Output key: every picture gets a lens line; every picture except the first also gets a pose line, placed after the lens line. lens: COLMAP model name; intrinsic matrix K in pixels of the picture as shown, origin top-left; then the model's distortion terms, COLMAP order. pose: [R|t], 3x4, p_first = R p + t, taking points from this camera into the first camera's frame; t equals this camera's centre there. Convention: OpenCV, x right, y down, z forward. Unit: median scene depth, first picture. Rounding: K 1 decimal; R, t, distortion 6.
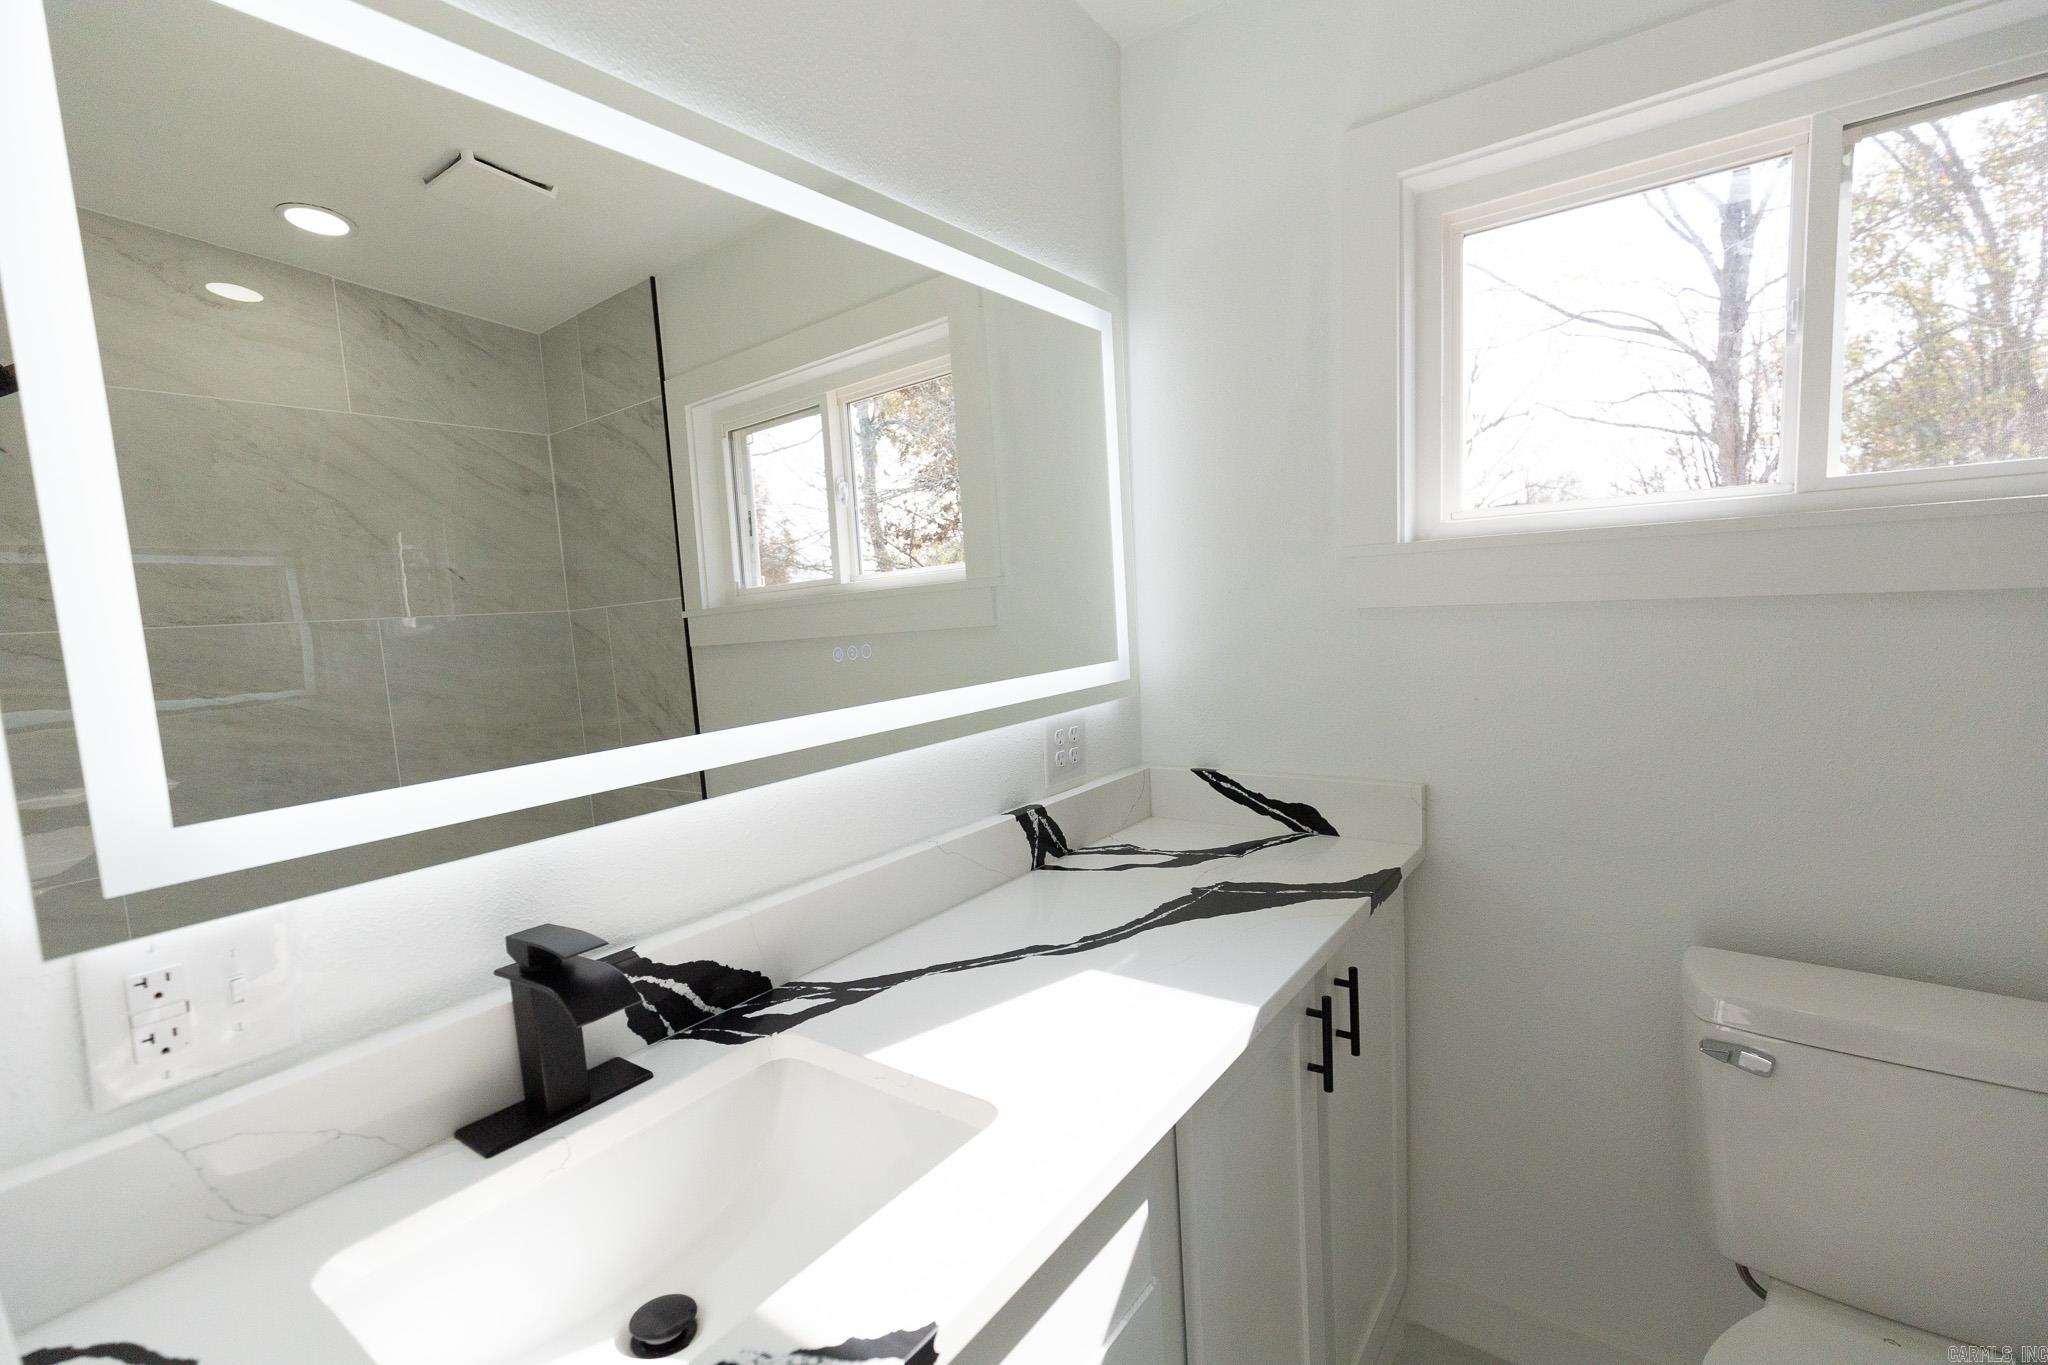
lens RADIAL K [[931.7, 0, 1008.0], [0, 931.7, 692.7], [0, 0, 1]] dist [0.009007, 0.000131]
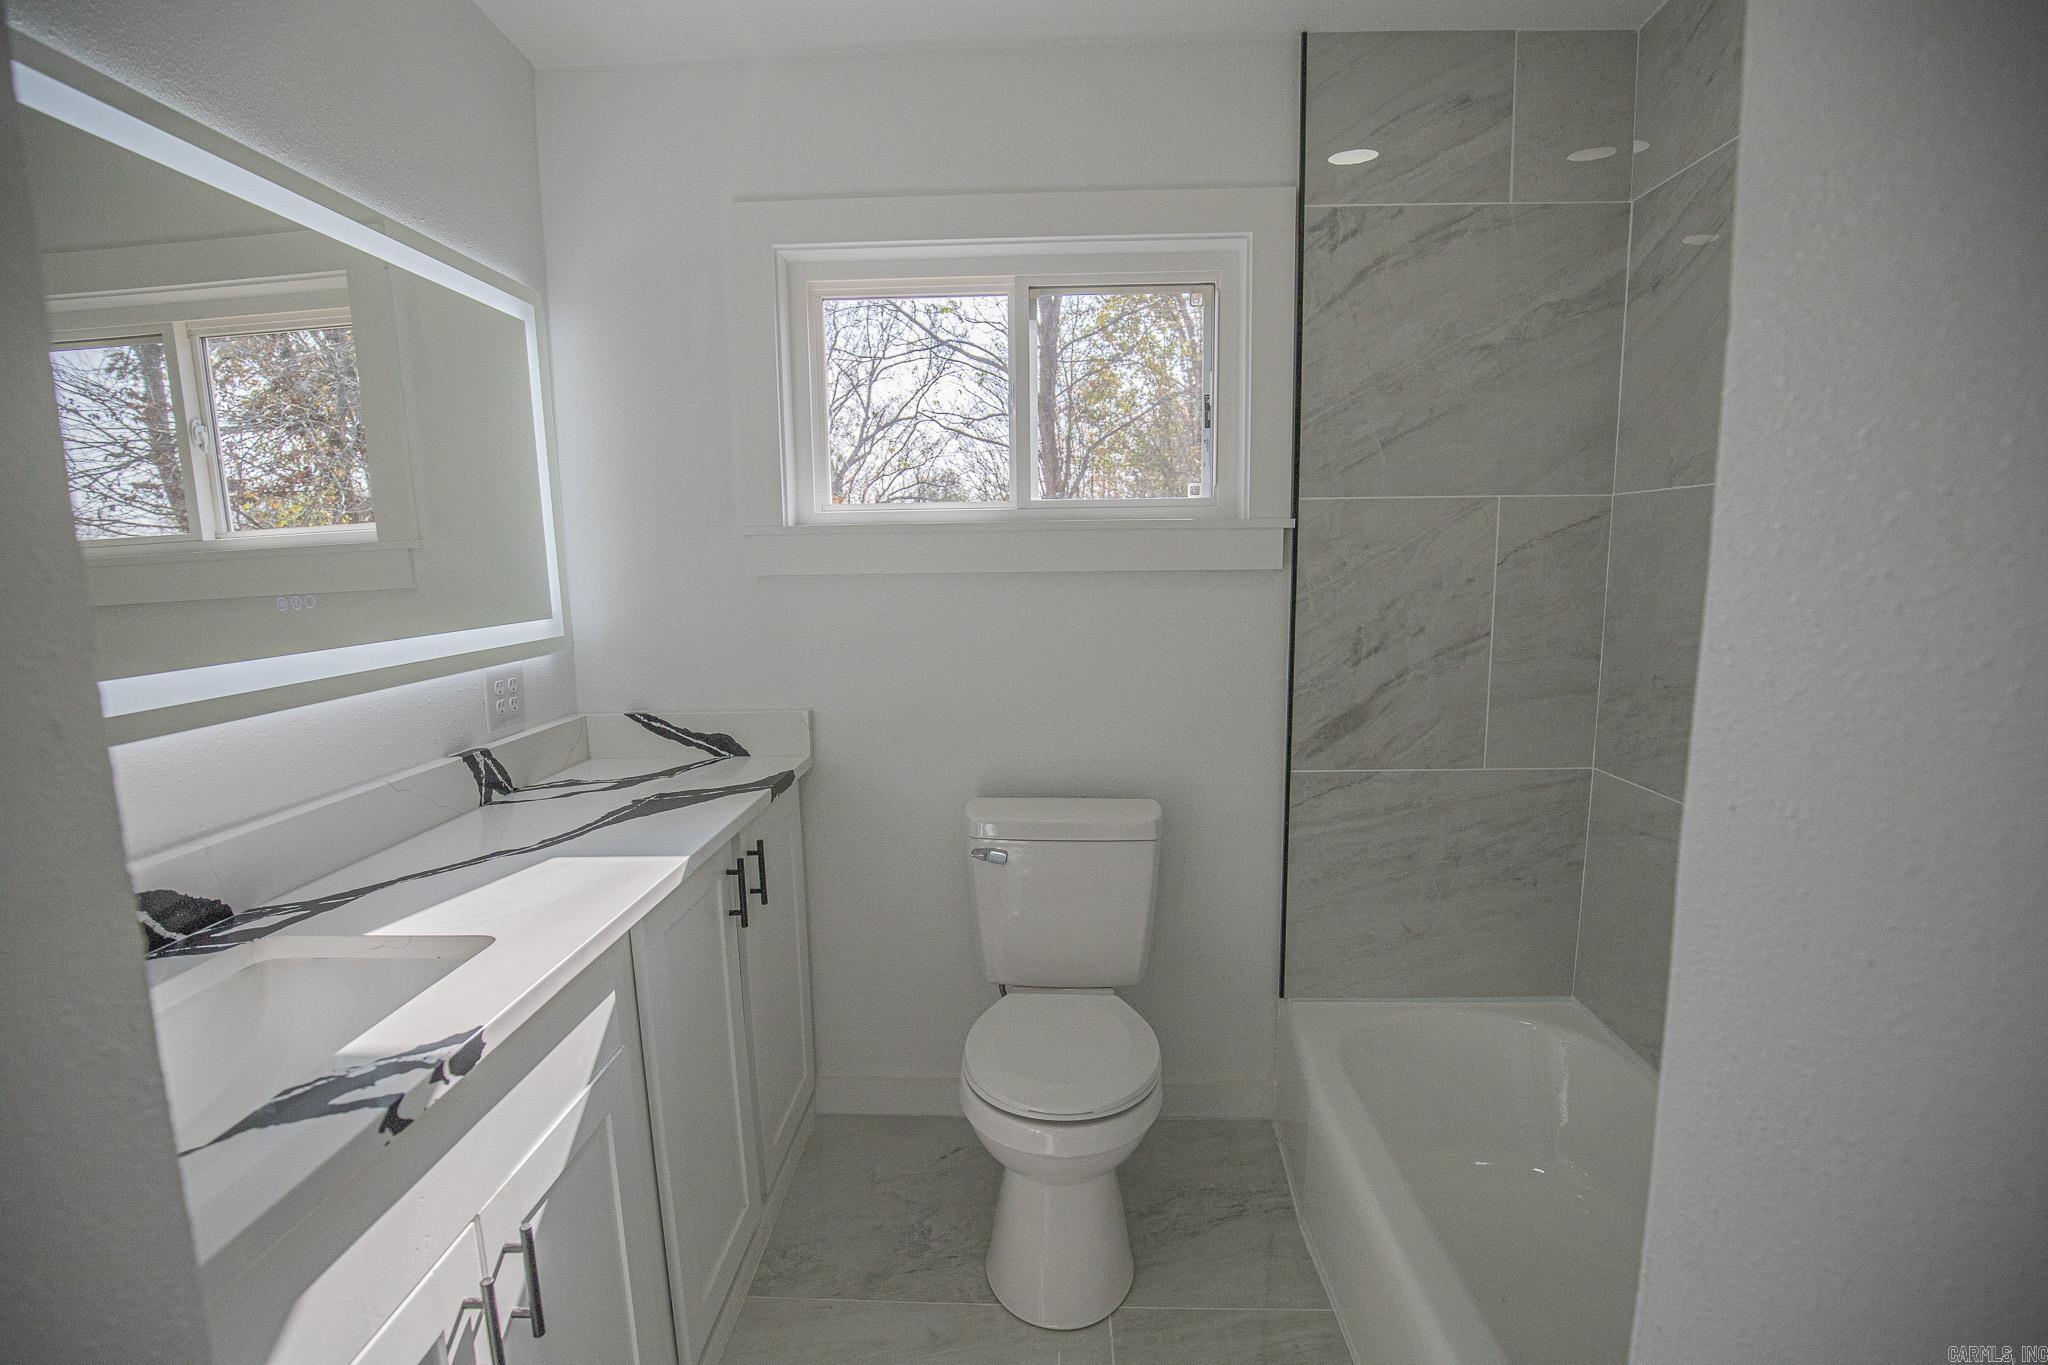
lens RADIAL K [[935.4, 0, 1004.7], [0, 935.4, 692.8], [0, 0, 1]] dist [-0.031602, 0.000493]
pose [[0.827884, -0.044636, 0.559120, -0.068313], [0.031668, 0.998958, 0.032860, 0.040261], [-0.560004, -0.009498, 0.828435, -0.261087]]
